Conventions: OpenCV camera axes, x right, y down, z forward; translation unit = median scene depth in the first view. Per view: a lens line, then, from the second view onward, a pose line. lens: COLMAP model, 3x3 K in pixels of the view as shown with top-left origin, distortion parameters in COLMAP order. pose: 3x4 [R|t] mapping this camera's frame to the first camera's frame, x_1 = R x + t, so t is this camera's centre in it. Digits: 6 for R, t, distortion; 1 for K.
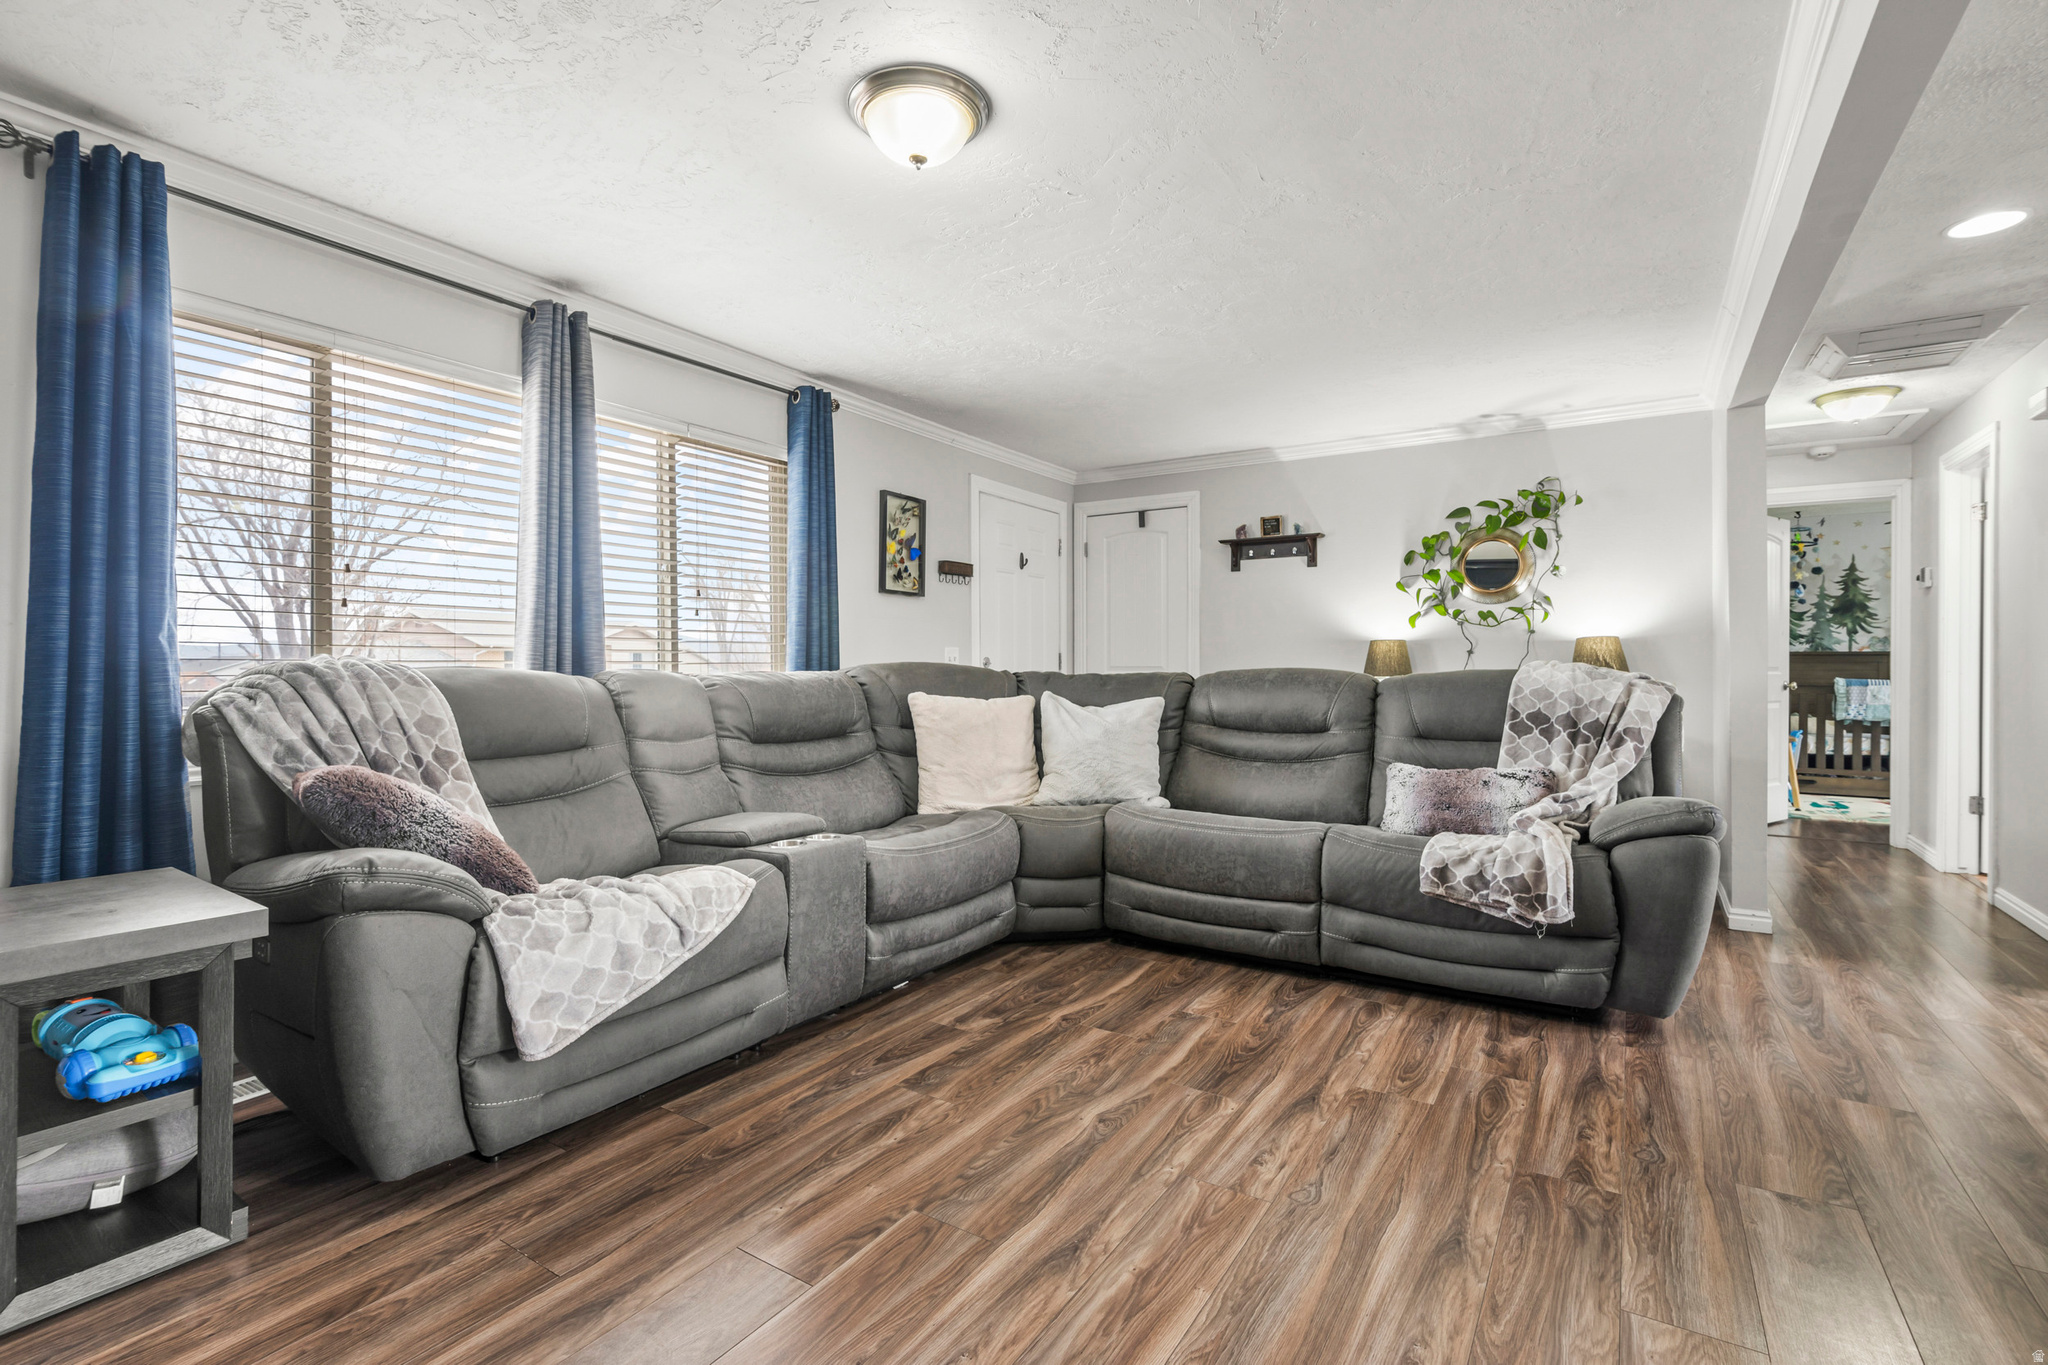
lens RADIAL K [[949.9, 0, 1014.0], [0, 949.9, 674.9], [0, 0, 1]] dist [0.007246, -0.003214]
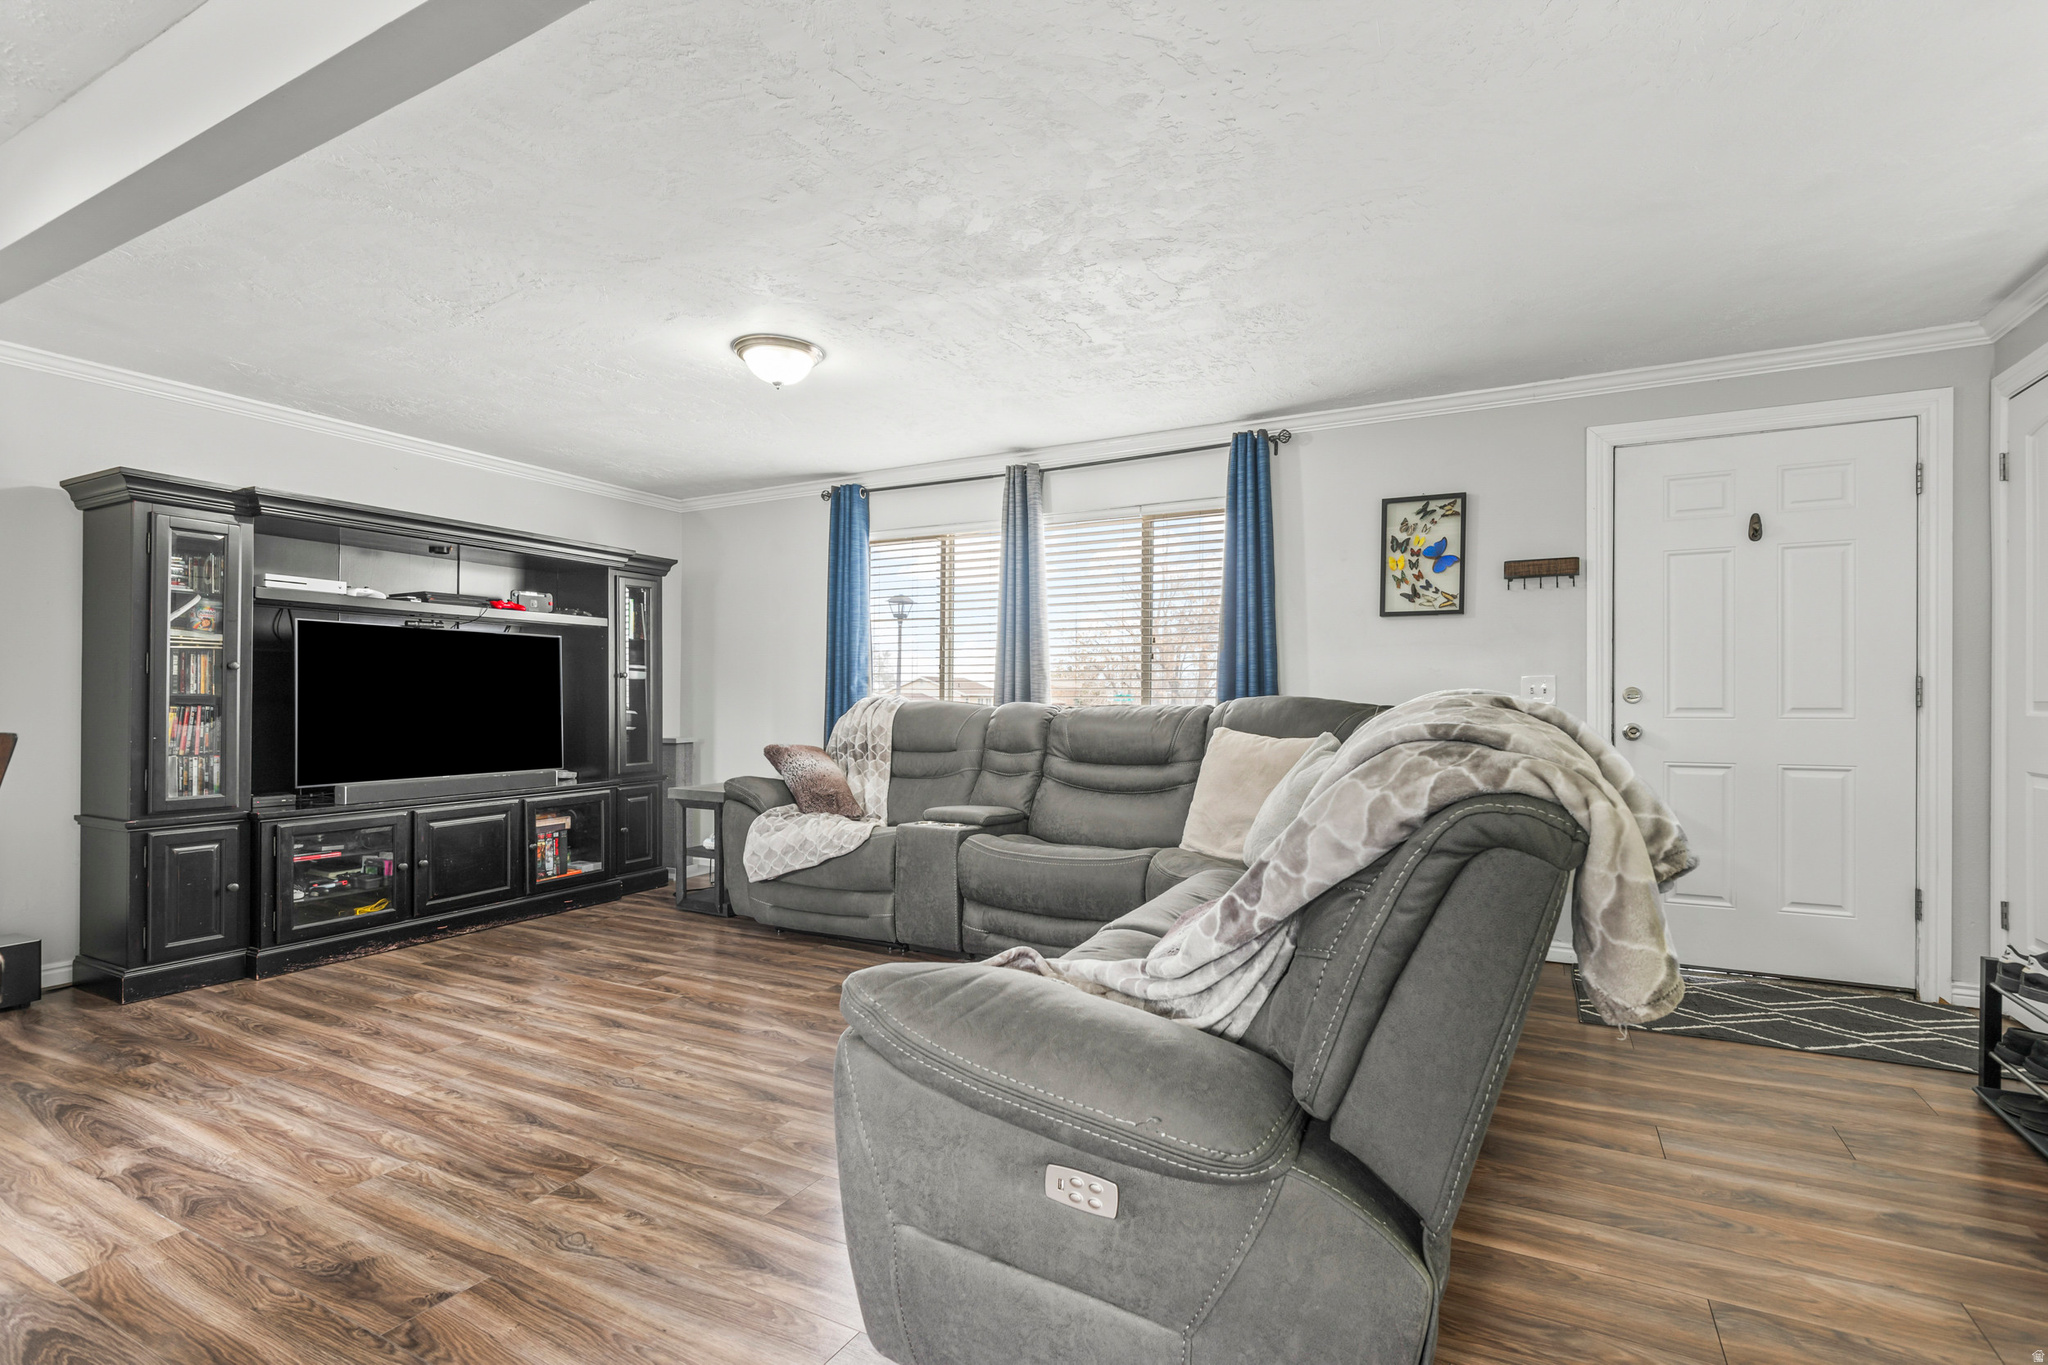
lens RADIAL K [[949.9, 0, 1015.9], [0, 949.9, 697.4], [0, 0, 1]] dist [0.007246, -0.003214]
pose [[0.079678, -0.004451, -0.996811, 0.761960], [-0.009797, 0.999938, -0.005248, -0.004183], [0.996772, 0.010184, 0.079630, 0.638363]]
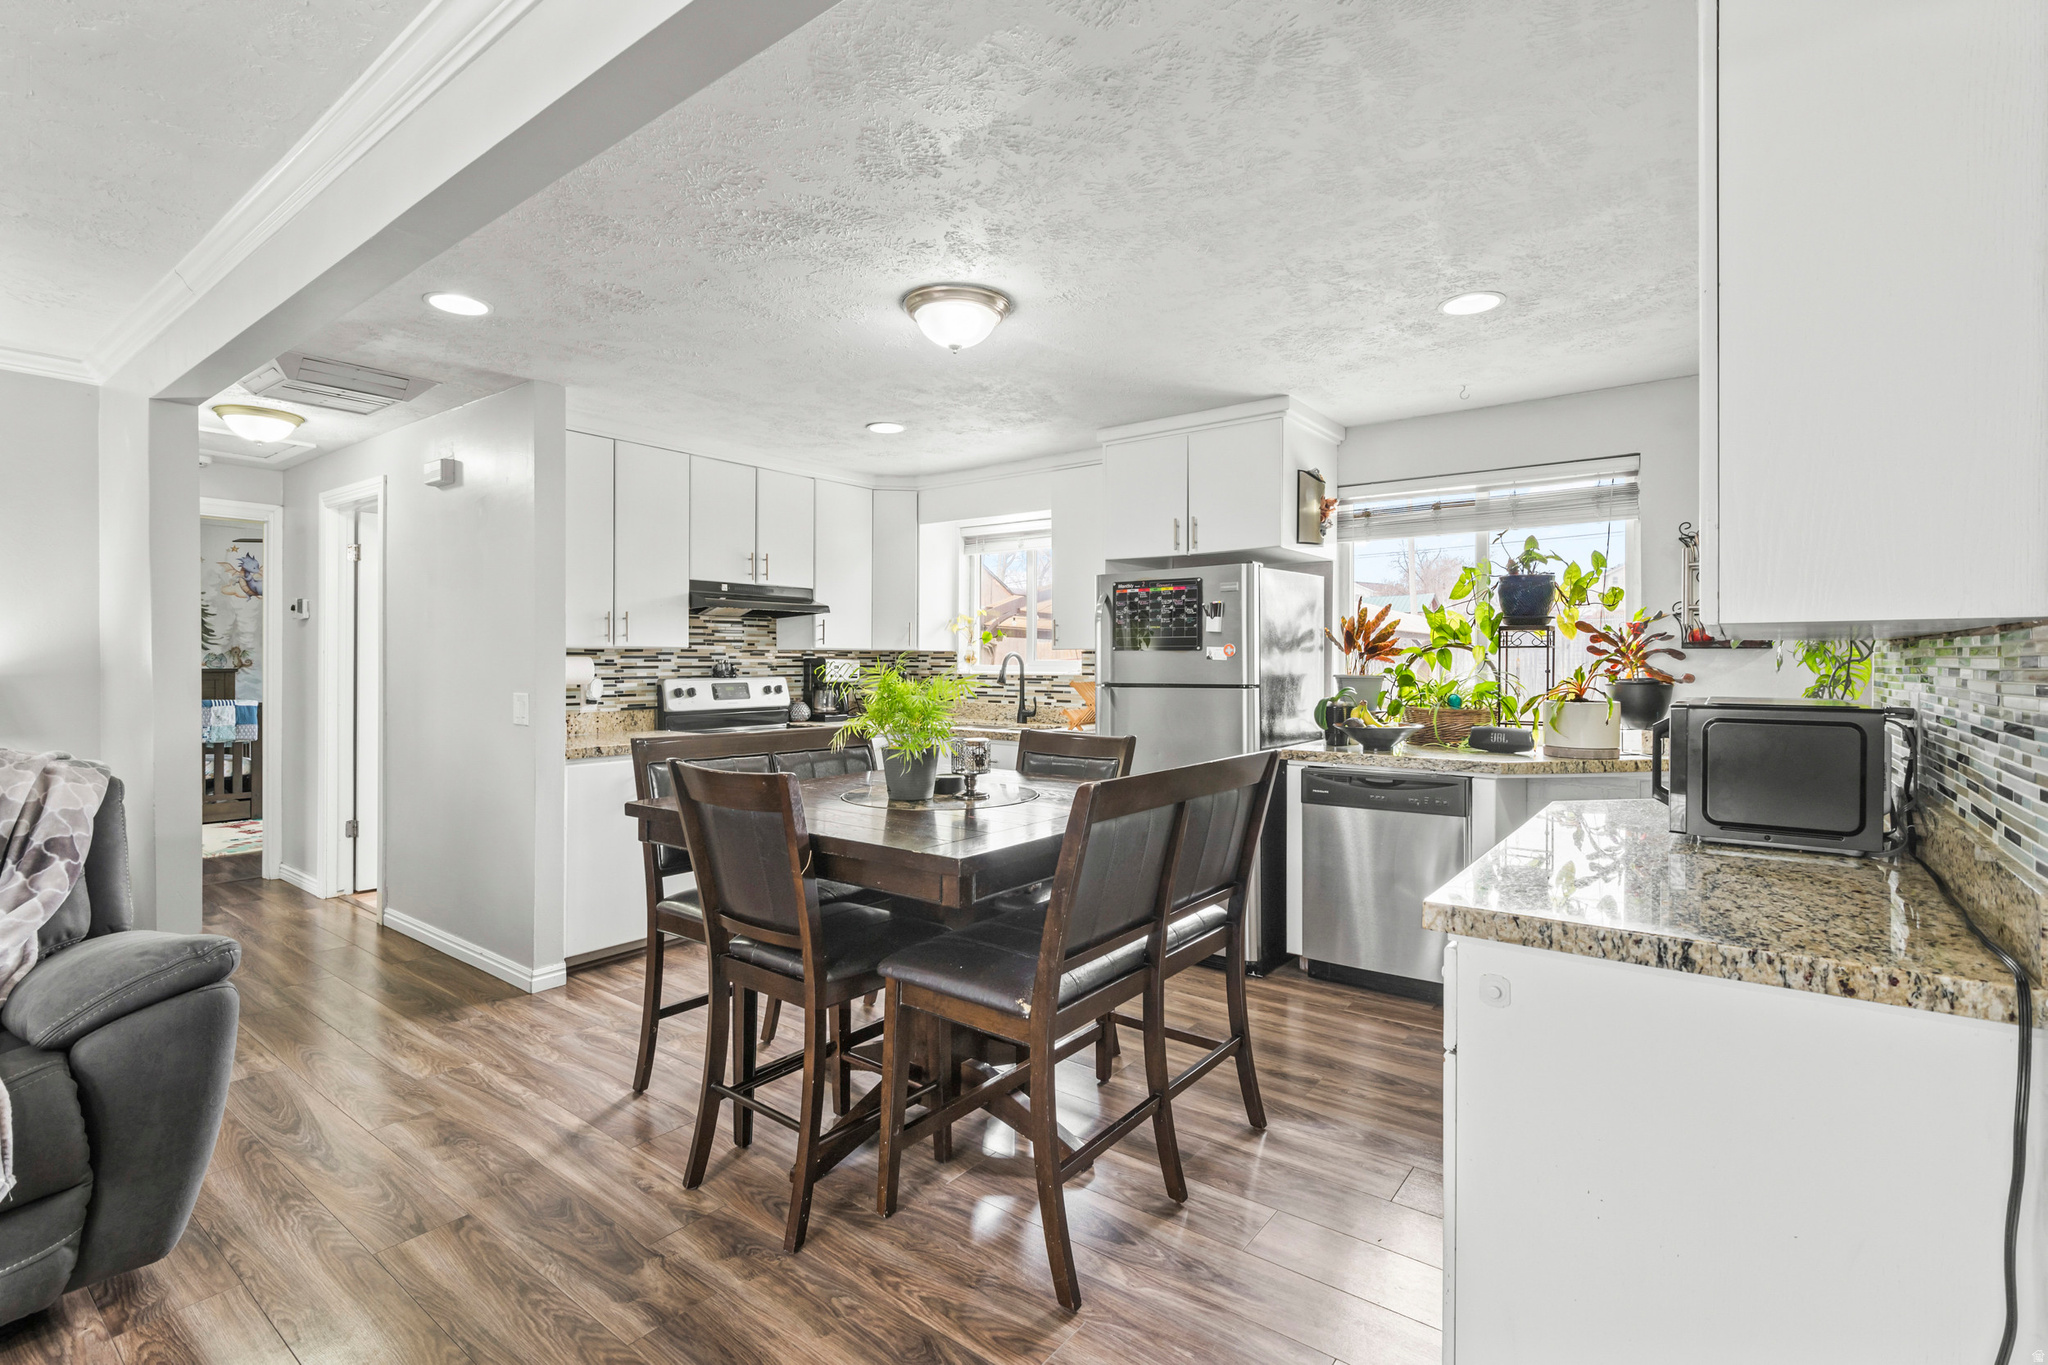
lens RADIAL K [[949.9, 0, 1021.6], [0, 949.9, 661.7], [0, 0, 1]] dist [0.007246, -0.003214]
pose [[0.082574, -0.001696, 0.996583, 0.018613], [0.007416, 0.999972, 0.001087, -0.048927], [-0.996557, 0.007300, 0.082585, 0.188397]]
